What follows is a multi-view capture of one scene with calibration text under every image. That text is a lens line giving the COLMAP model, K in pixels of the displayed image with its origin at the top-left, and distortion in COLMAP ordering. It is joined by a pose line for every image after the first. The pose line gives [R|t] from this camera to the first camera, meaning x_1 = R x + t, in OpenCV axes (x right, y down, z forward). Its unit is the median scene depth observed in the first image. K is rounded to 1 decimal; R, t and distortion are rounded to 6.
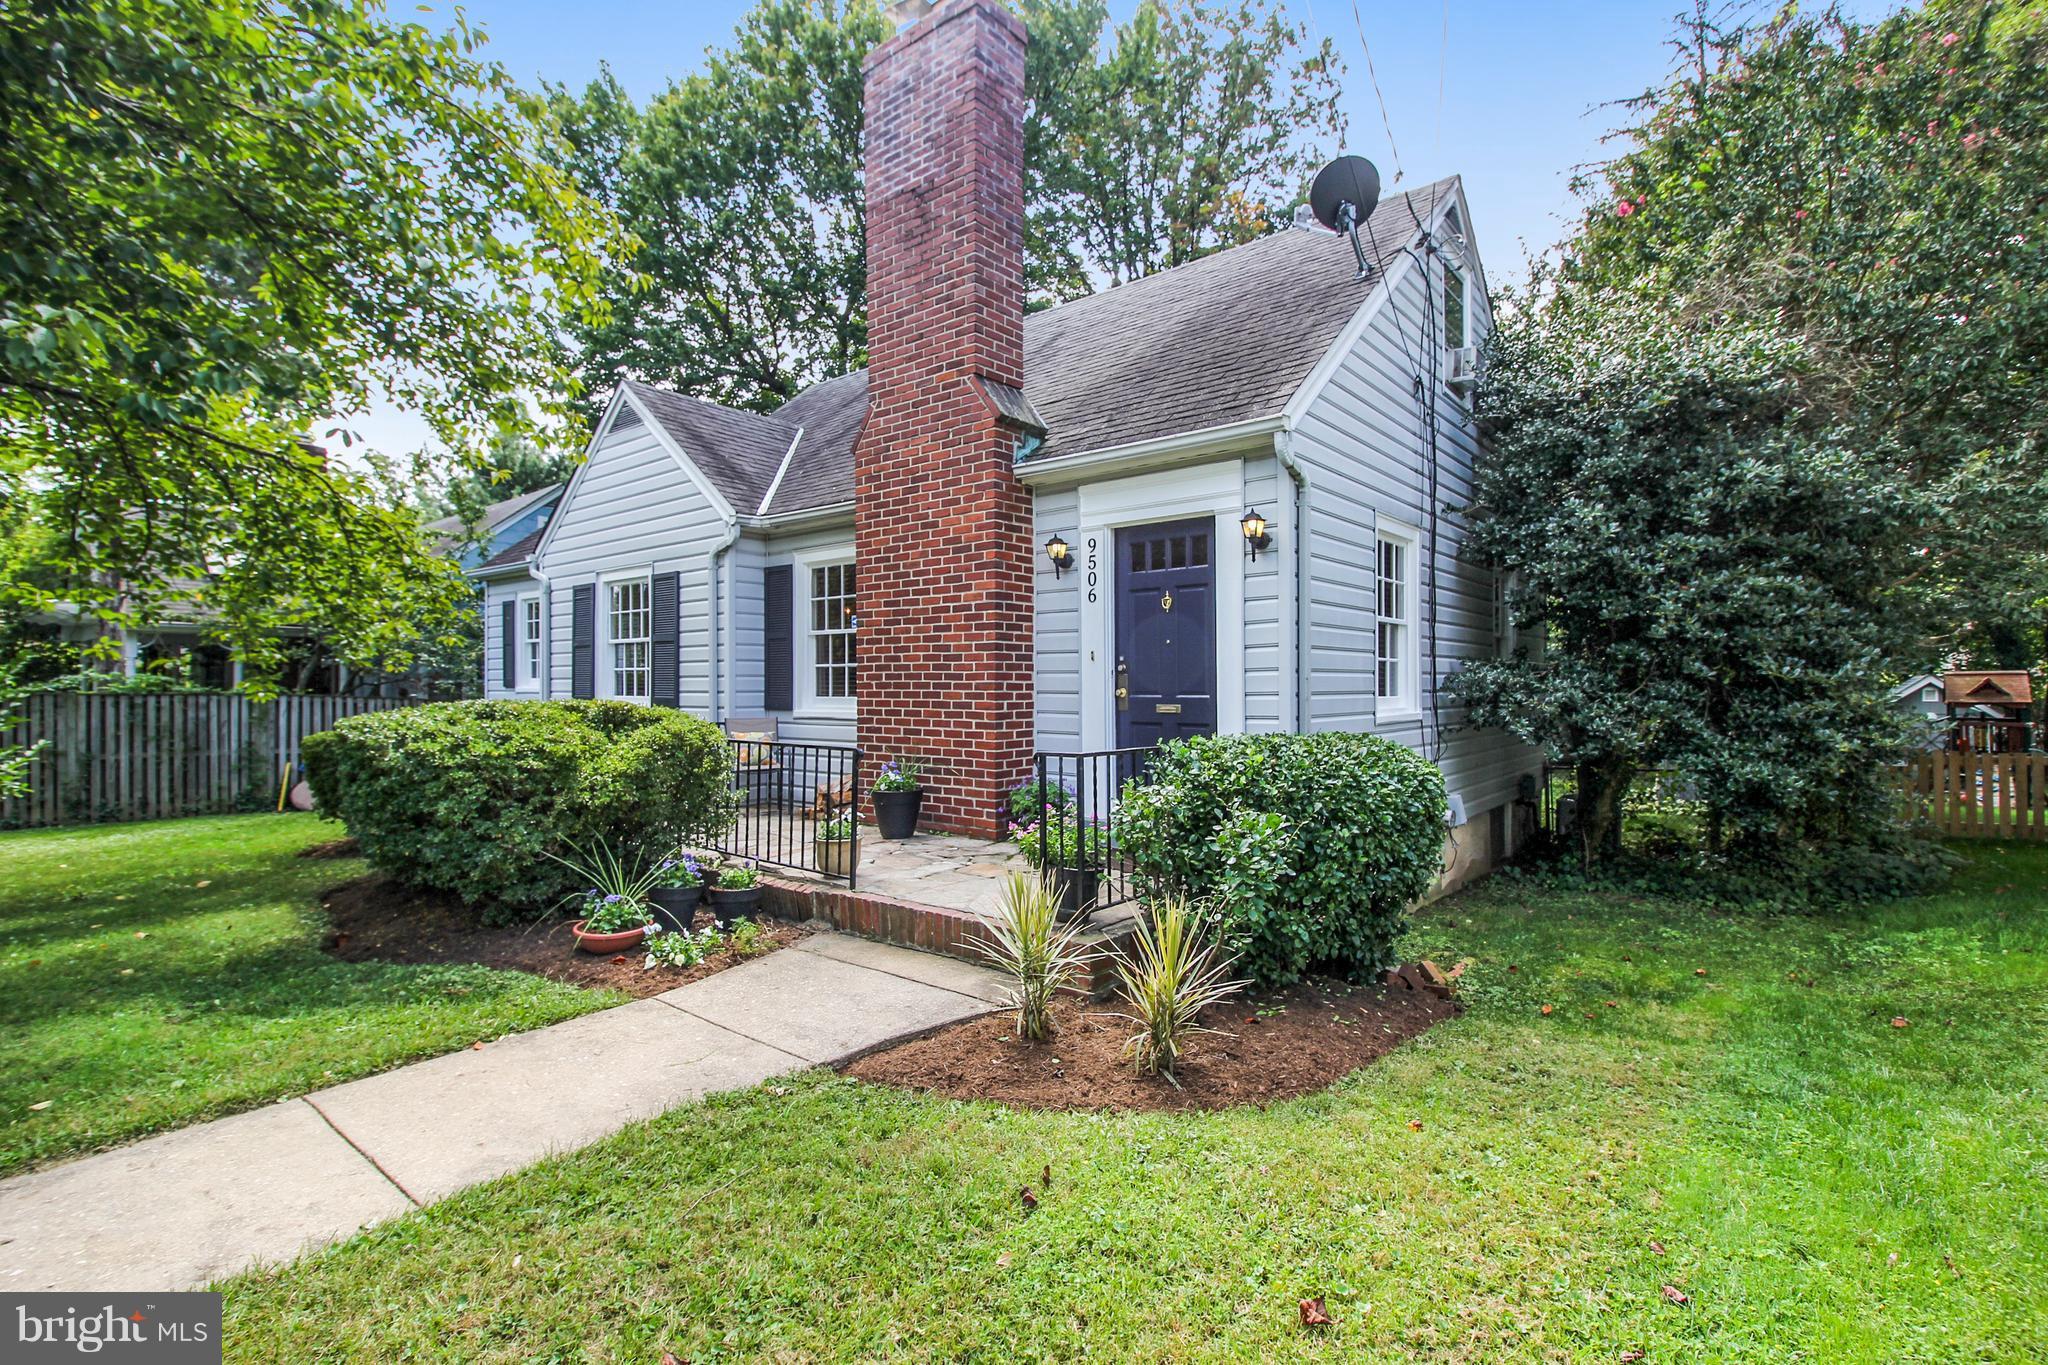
lens RADIAL K [[940.0, 0, 1030.4], [0, 940.0, 676.3], [0, 0, 1]] dist [0.018381, 0.000022]
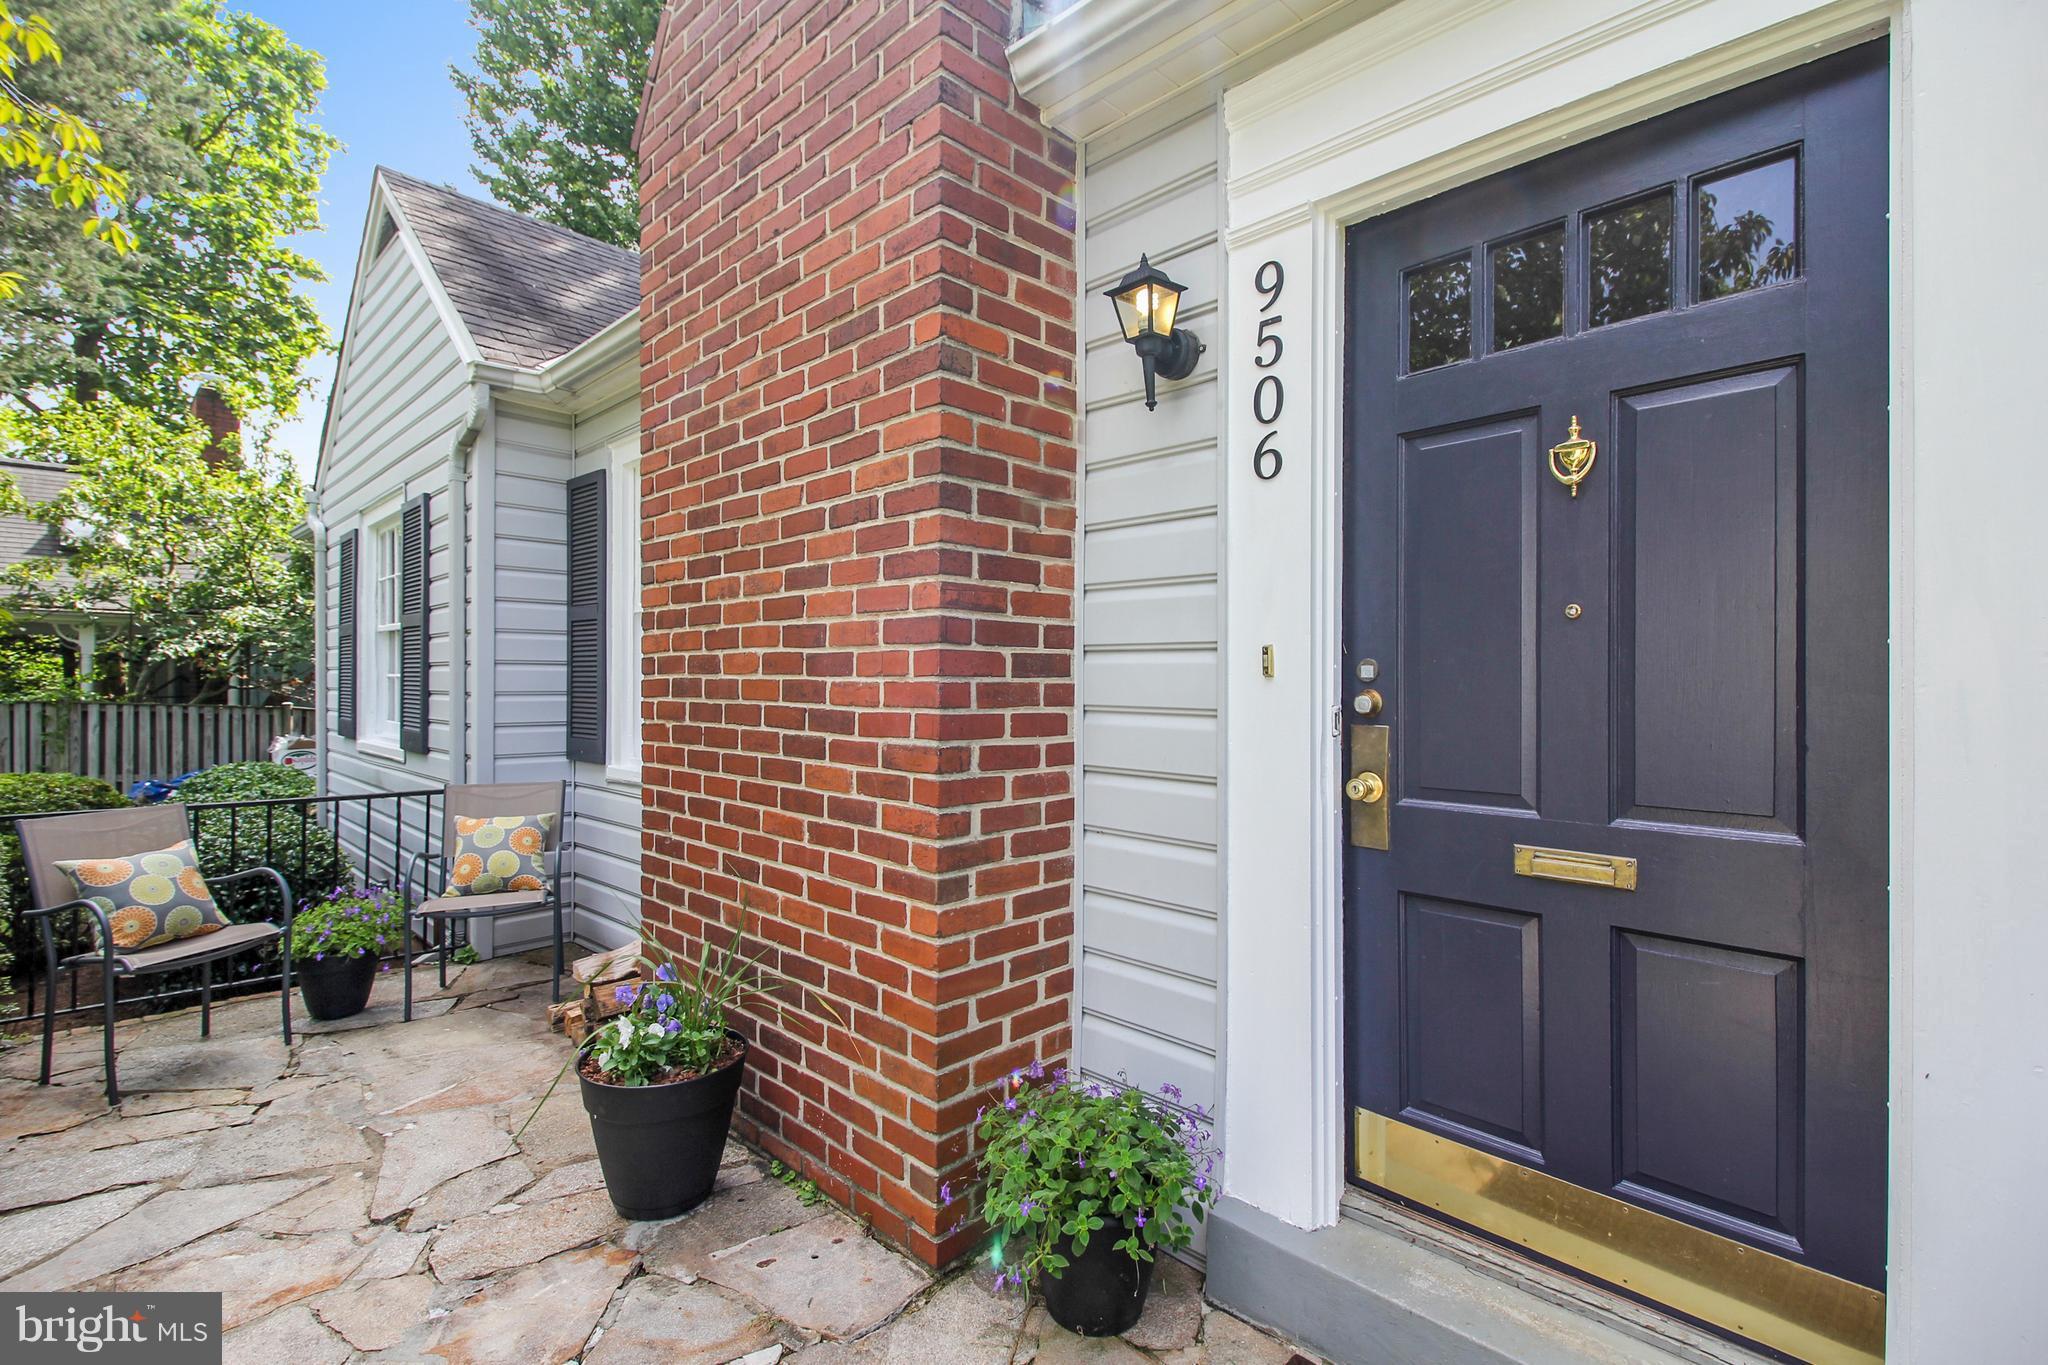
lens RADIAL K [[940.0, 0, 1030.4], [0, 940.0, 676.3], [0, 0, 1]] dist [0.018381, 0.000022]
pose [[0.995713, 0.007022, -0.092234, 0.019035], [-0.006814, 0.999973, 0.002567, -0.017125], [0.092249, -0.001928, 0.995734, 0.684392]]
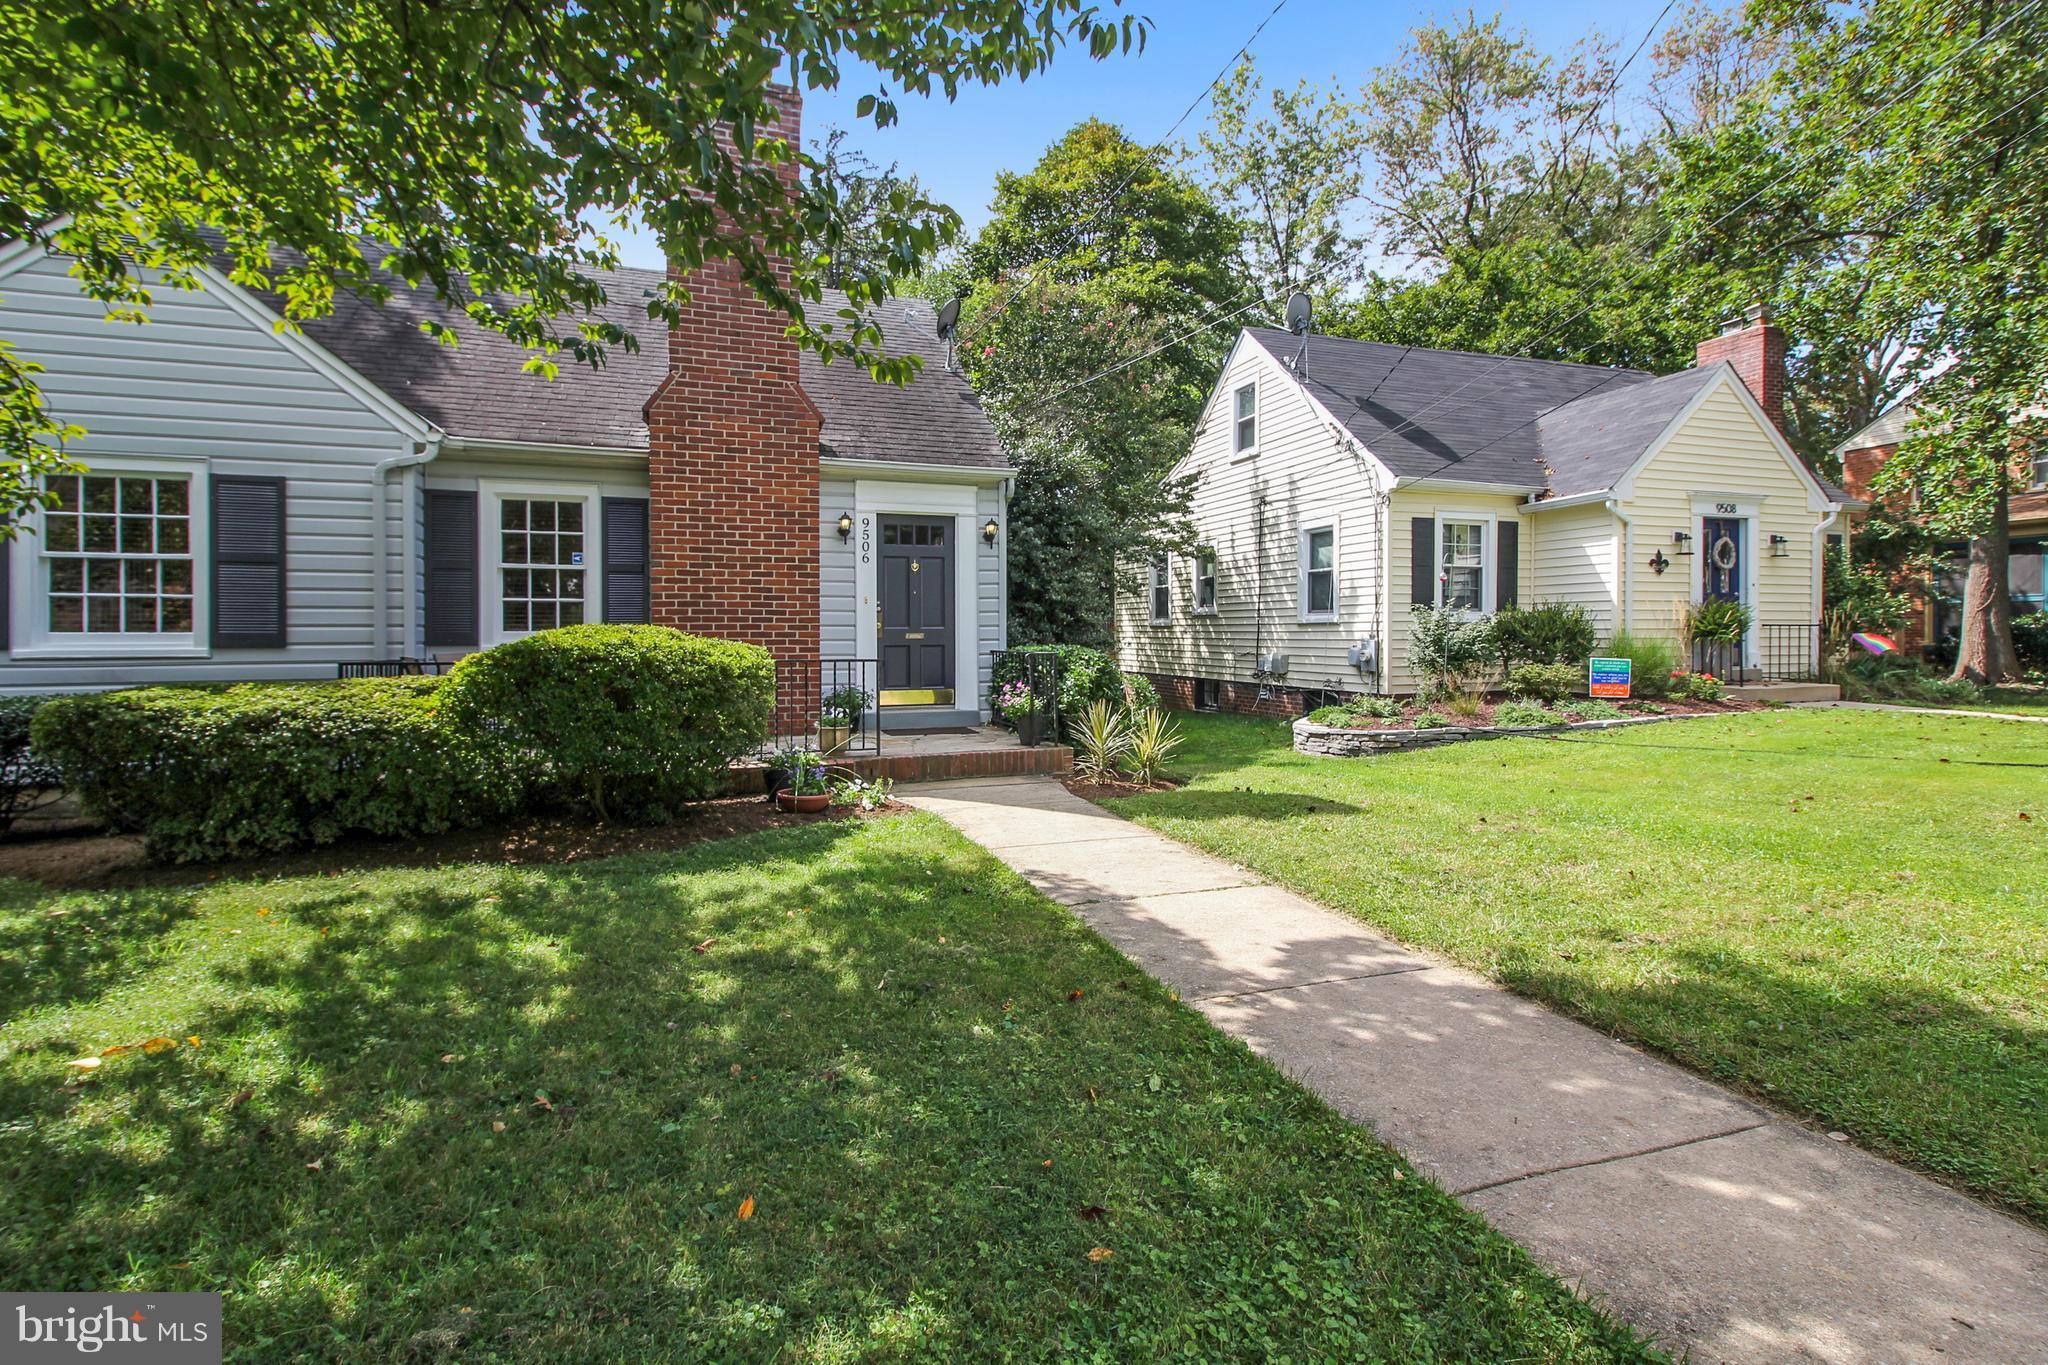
lens RADIAL K [[940.0, 0, 1030.4], [0, 940.0, 676.3], [0, 0, 1]] dist [0.018381, 0.000022]
pose [[0.521569, -0.034997, 0.852491, -1.017019], [-0.002456, 0.999093, 0.042518, 0.032367], [-0.853206, -0.024270, 0.521009, 0.028101]]
